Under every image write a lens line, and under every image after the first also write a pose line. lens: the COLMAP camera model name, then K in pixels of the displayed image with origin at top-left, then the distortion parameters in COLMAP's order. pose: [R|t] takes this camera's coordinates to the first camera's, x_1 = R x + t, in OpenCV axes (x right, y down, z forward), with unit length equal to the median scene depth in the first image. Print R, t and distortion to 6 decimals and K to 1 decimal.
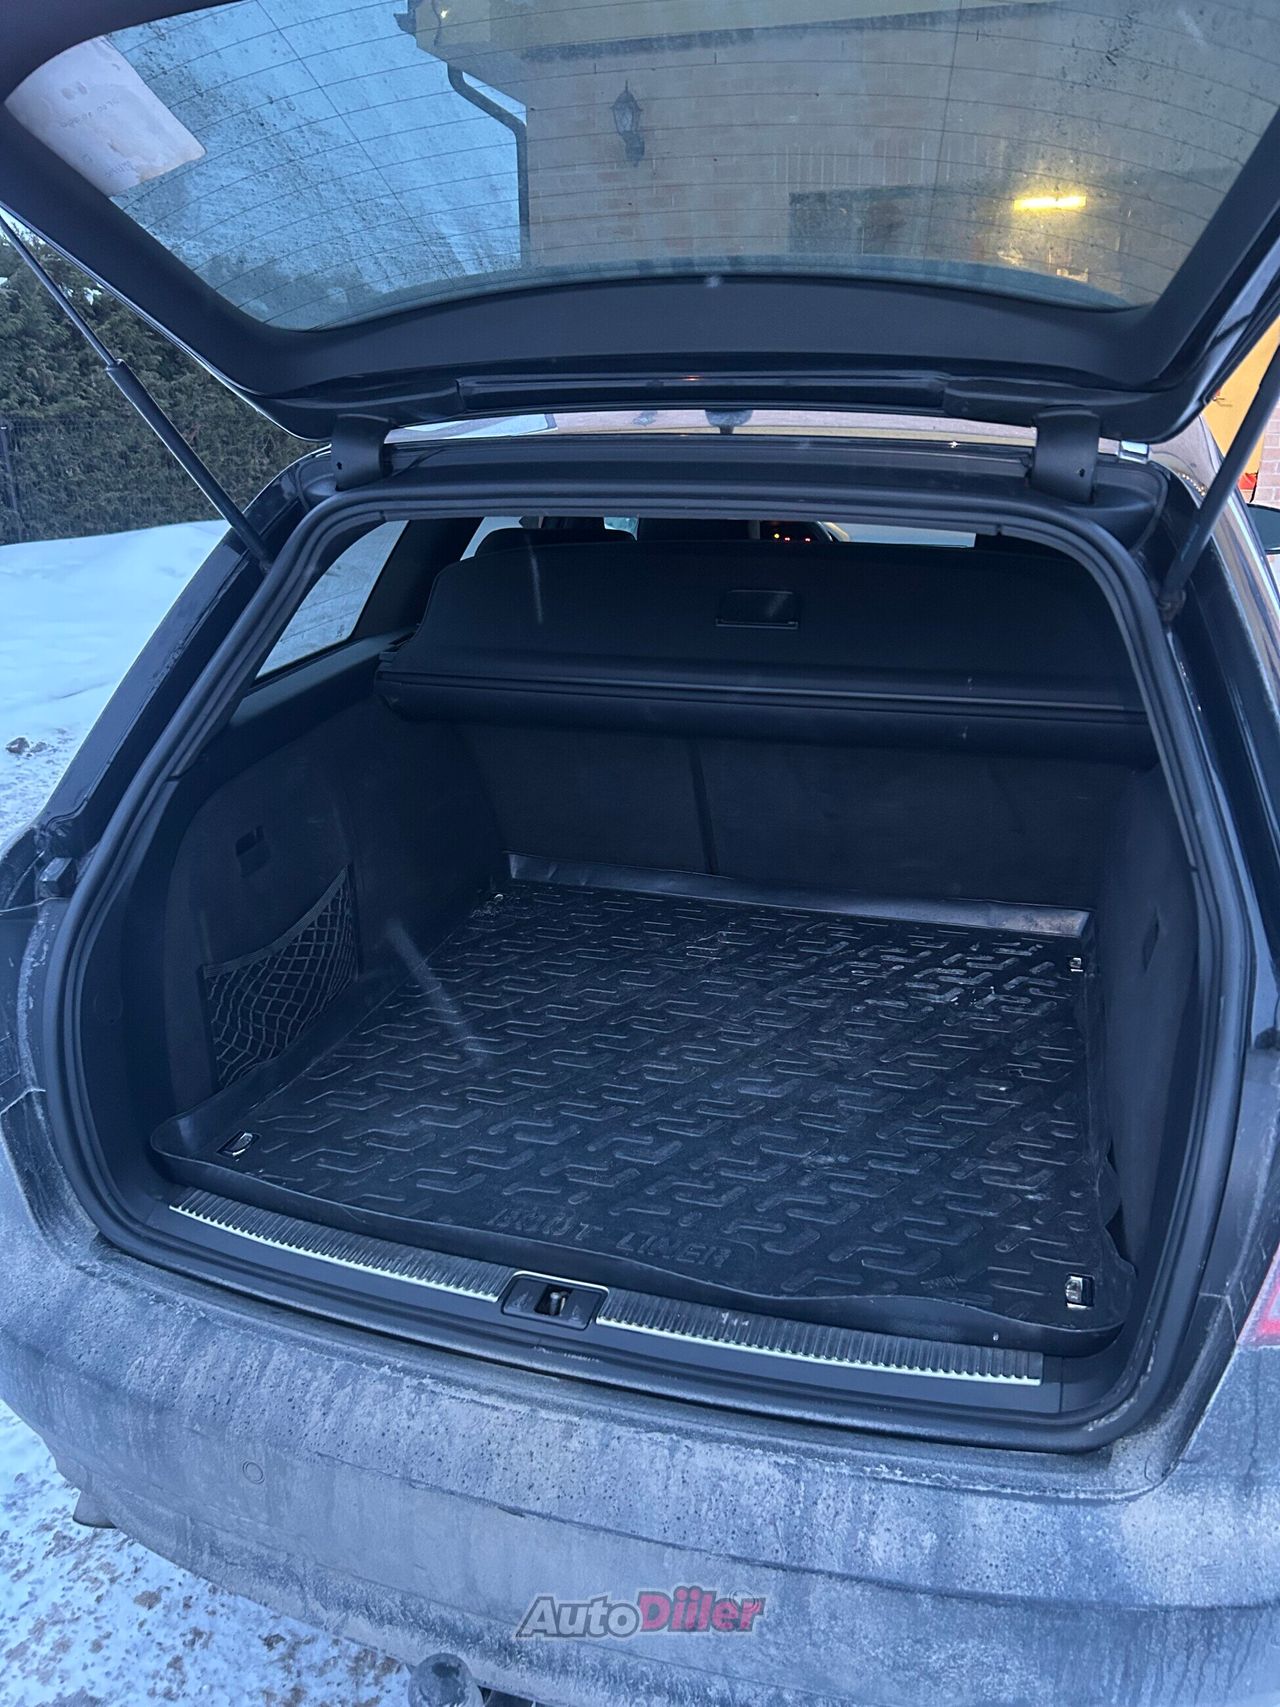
lens RADIAL K [[1285.1, 0, 640.0], [0, 1285.1, 853.5], [0, 0, 1]] dist [0.027031, -0.022213]
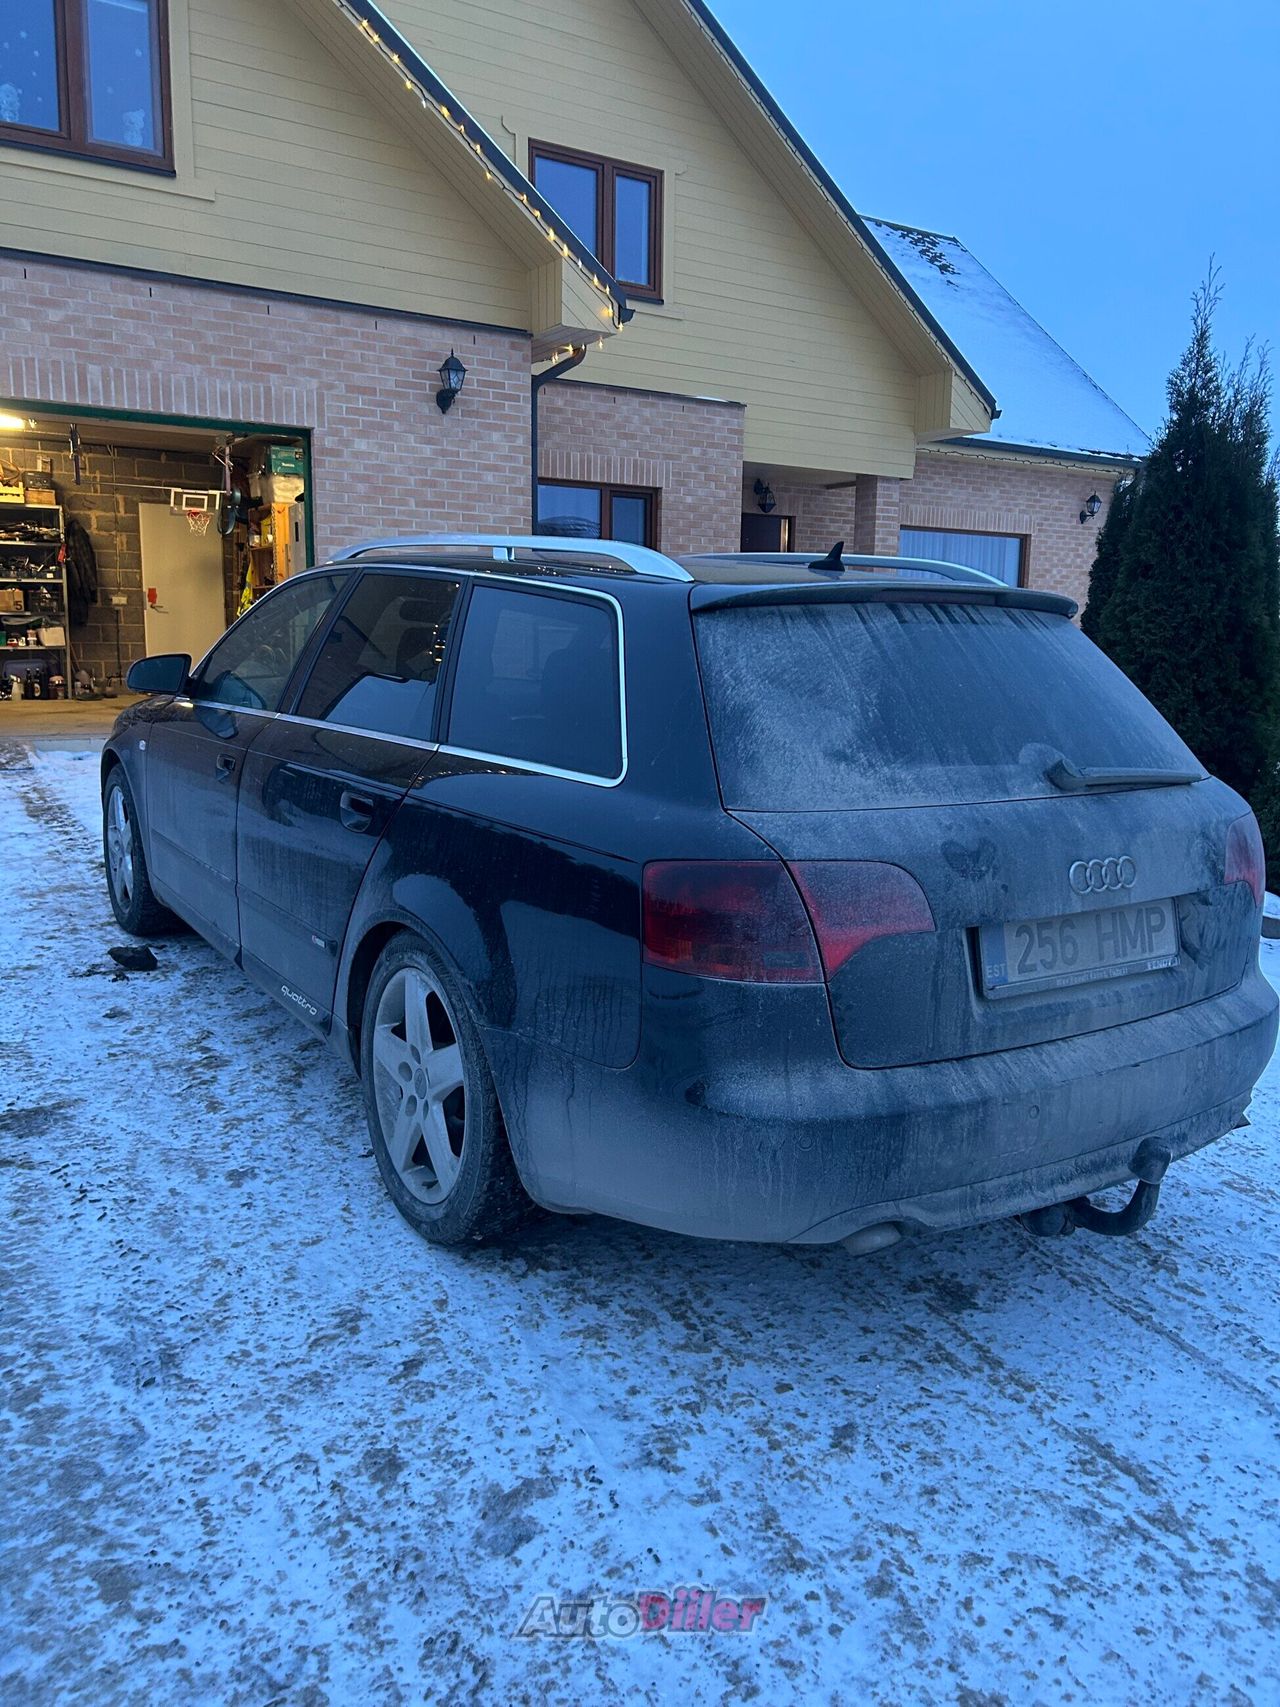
lens RADIAL K [[1285.1, 0, 640.0], [0, 1285.1, 853.5], [0, 0, 1]] dist [0.027031, -0.022213]
pose [[0.637525, -0.116794, 0.761525, -1.862162], [0.236785, 0.970305, -0.049414, 0.084396], [-0.733140, 0.211820, 0.646249, 0.157487]]
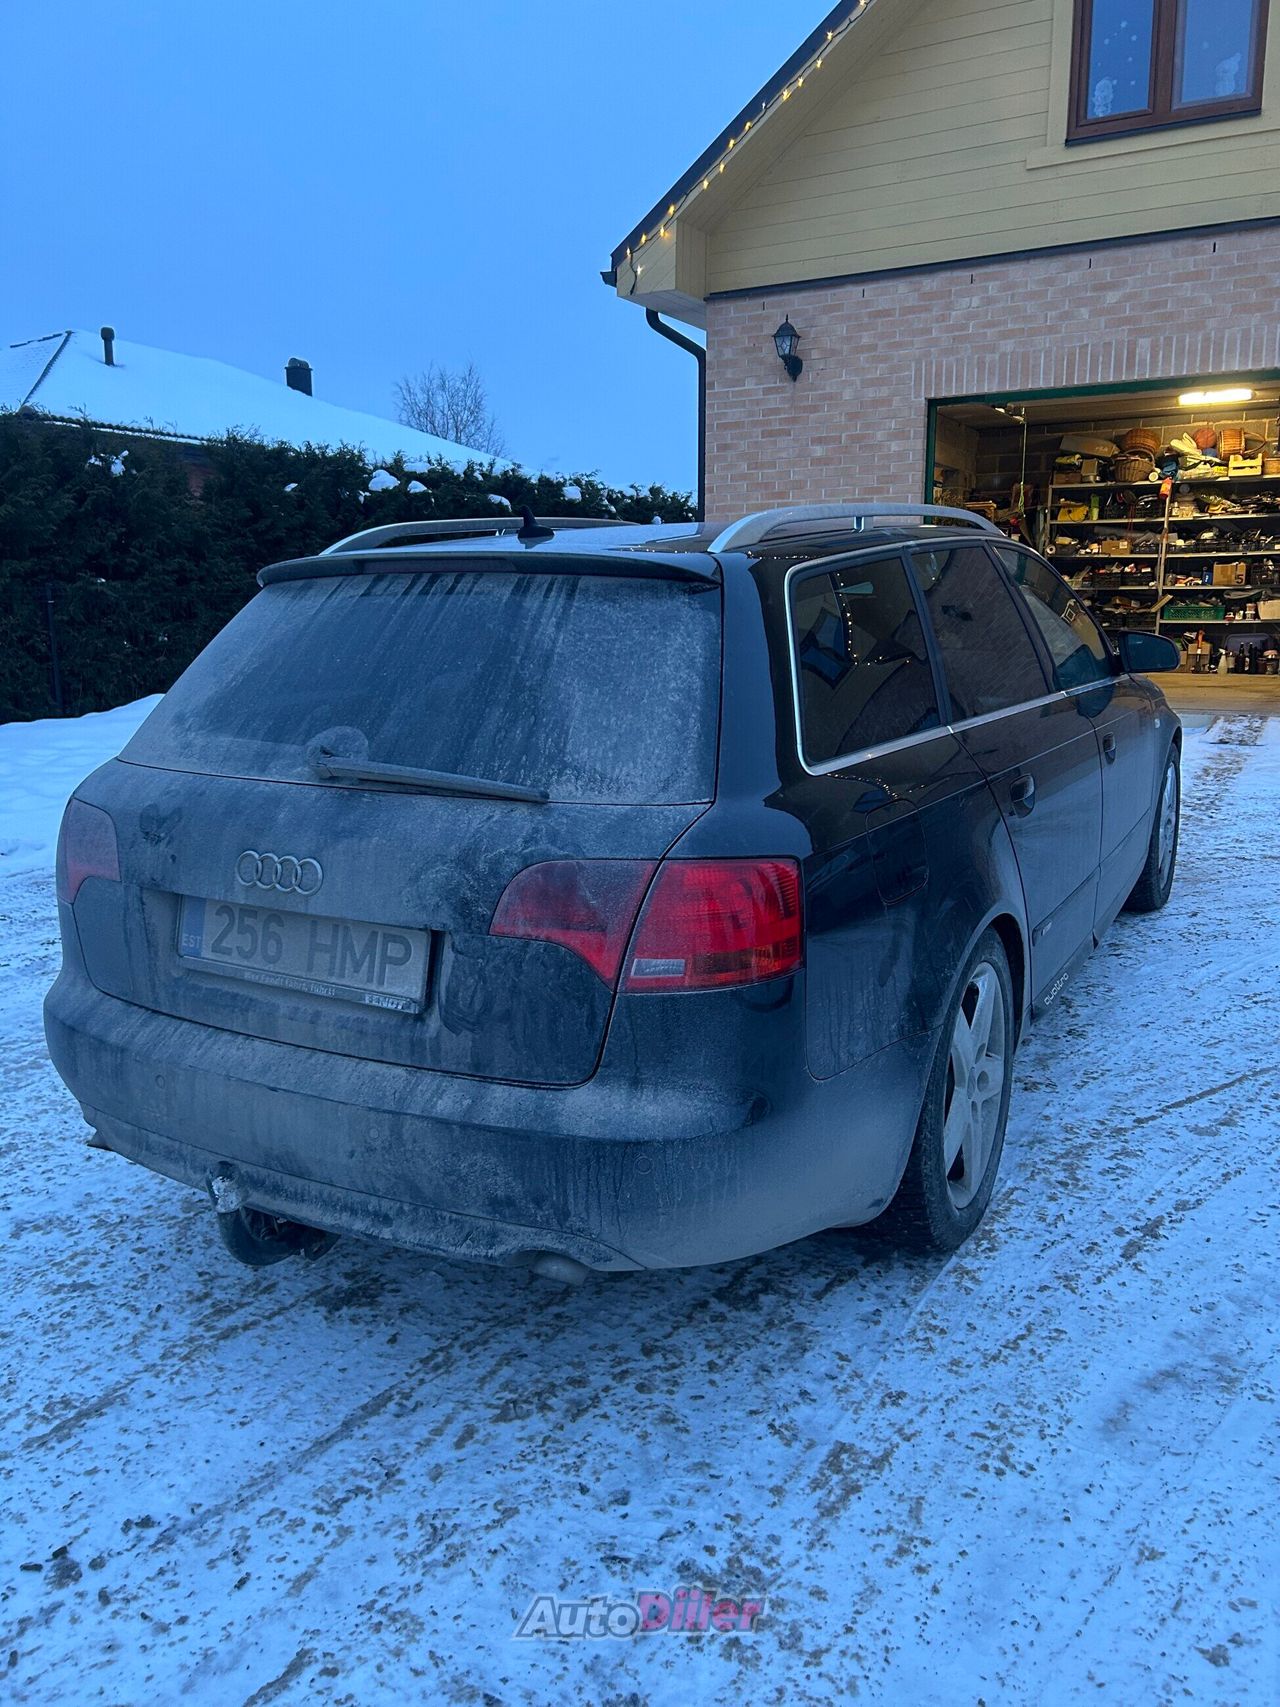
lens RADIAL K [[1282.3, 0, 640.0], [0, 1282.3, 853.5], [0, 0, 1]] dist [0.049708, -0.055374]
pose [[0.978997, 0.043210, -0.199242, 0.672399], [-0.069959, 0.989143, -0.129235, 0.330170], [0.191495, 0.140459, 0.971391, -0.645314]]
